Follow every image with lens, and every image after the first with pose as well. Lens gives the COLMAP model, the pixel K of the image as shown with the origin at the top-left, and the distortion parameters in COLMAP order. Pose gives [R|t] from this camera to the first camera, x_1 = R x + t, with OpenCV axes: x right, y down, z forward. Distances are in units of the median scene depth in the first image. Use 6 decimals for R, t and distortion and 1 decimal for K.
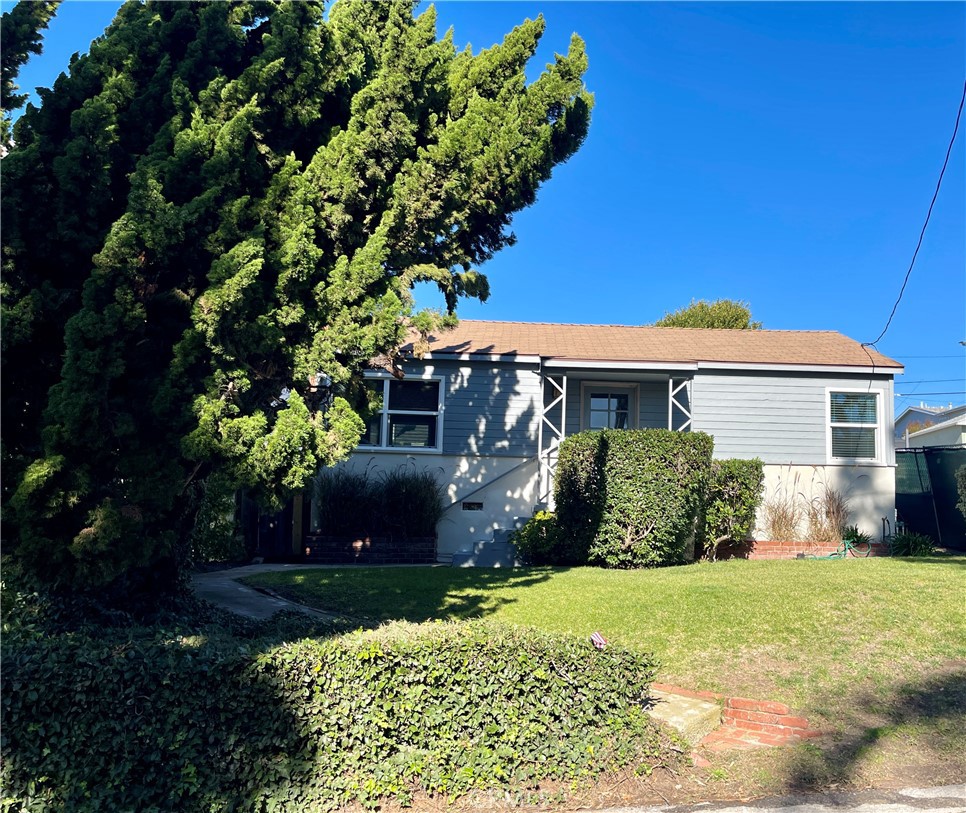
lens RADIAL K [[1325.7, 0, 483.4], [0, 1325.7, 407.4], [0, 0, 1]] dist [0.181582, 0.000000]
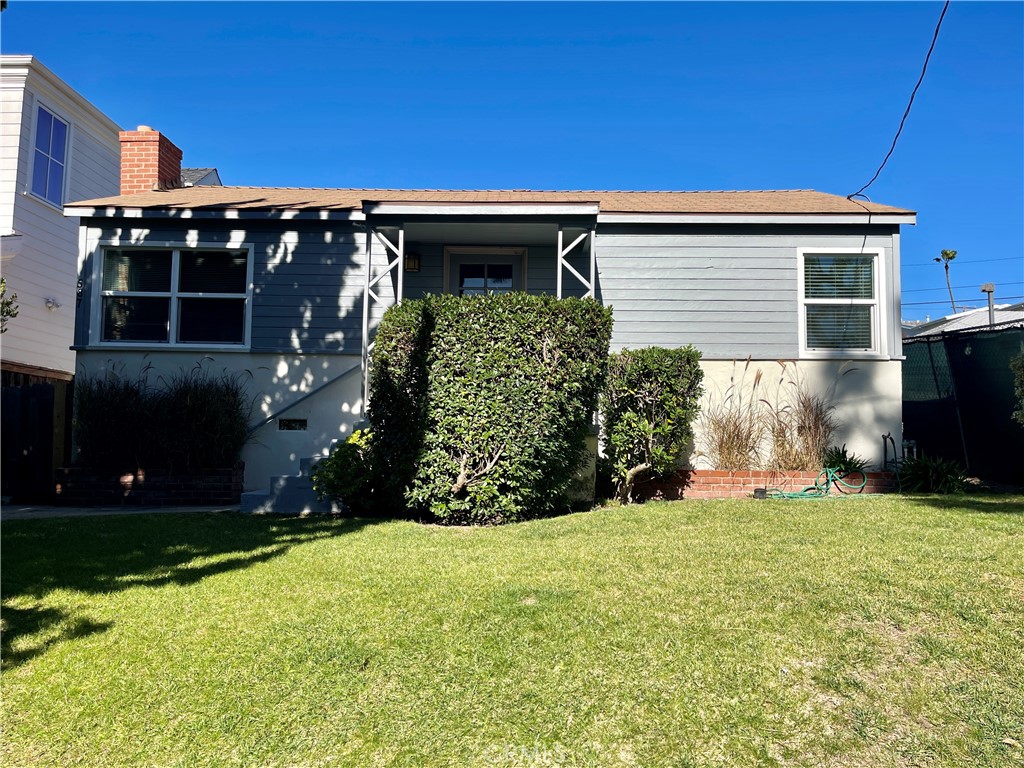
lens RADIAL K [[779.5, 0, 512.9], [0, 779.5, 383.0], [0, 0, 1]] dist [0.080181, -0.002346]
pose [[0.995069, -0.012879, -0.098349, 0.151824], [0.014673, 0.999738, 0.017542, 0.046724], [0.098097, -0.018898, 0.994997, 0.593826]]
